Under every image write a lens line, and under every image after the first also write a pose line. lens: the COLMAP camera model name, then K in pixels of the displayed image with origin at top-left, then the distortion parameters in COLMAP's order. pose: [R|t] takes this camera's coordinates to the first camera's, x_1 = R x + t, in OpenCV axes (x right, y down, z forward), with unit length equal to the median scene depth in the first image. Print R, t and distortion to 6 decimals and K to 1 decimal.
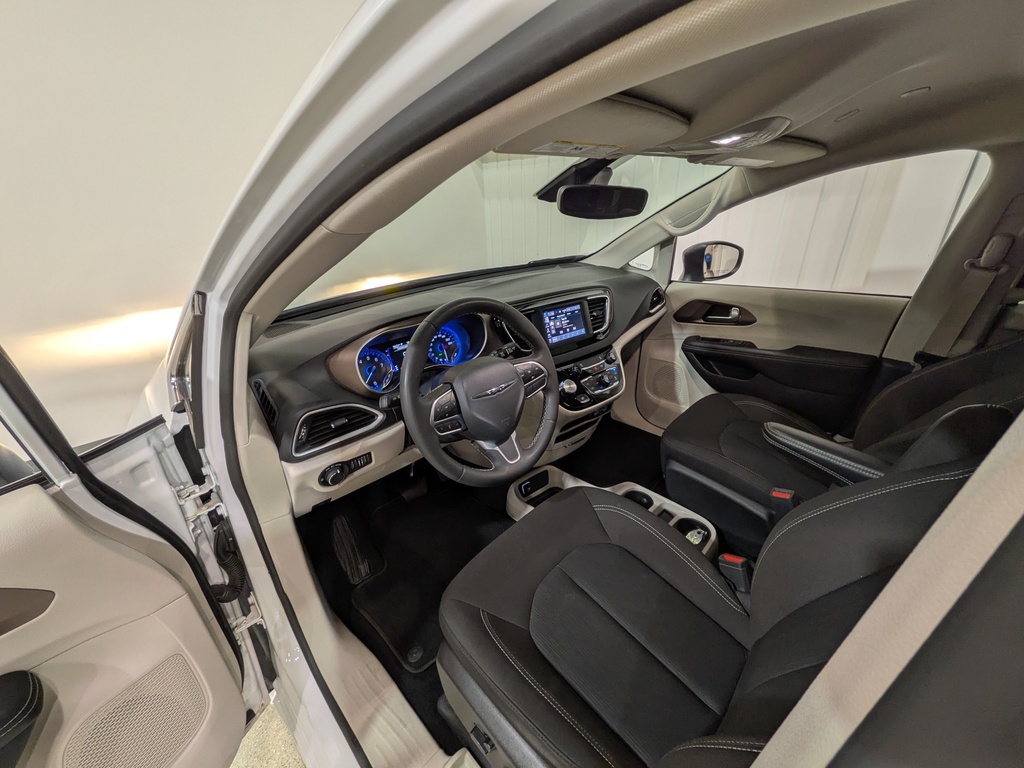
lens RADIAL K [[413.8, 0, 518.2], [0, 413.8, 379.2], [0, 0, 1]] dist [0.006643, 0.000218]
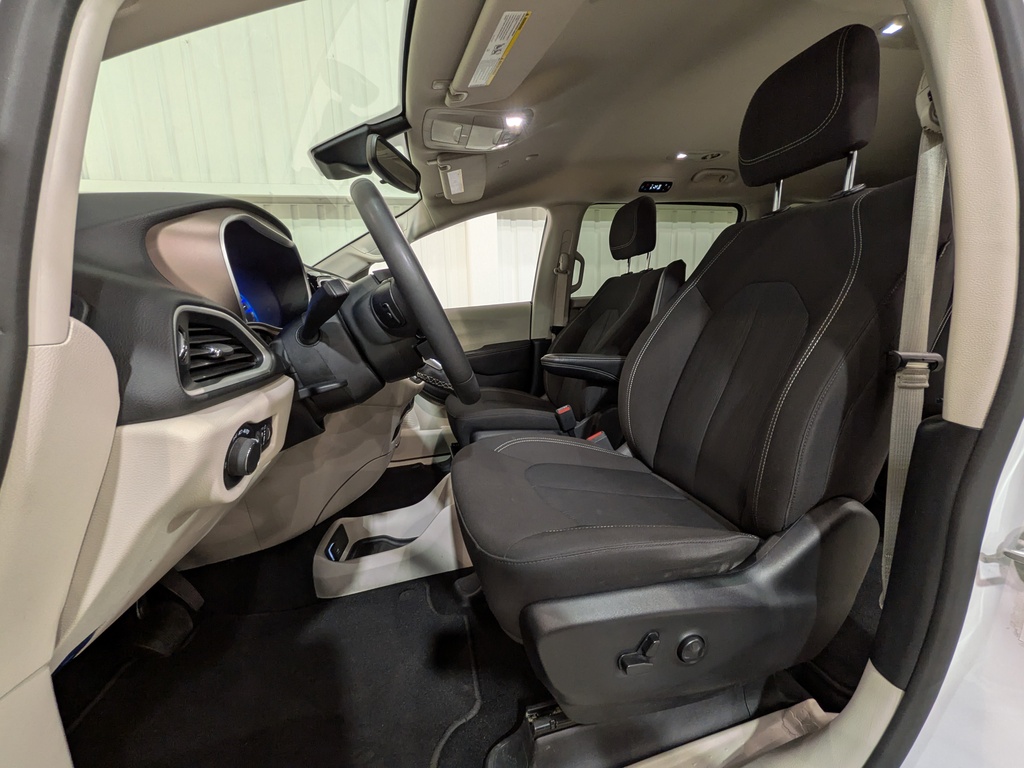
lens RADIAL K [[413.8, 0, 505.8], [0, 413.8, 385.2], [0, 0, 1]] dist [0.006643, 0.000218]
pose [[0.522269, -0.121677, 0.844056, -0.458773], [0.379987, 0.919284, -0.102600, 0.217197], [-0.763443, 0.374314, 0.526349, 0.341973]]
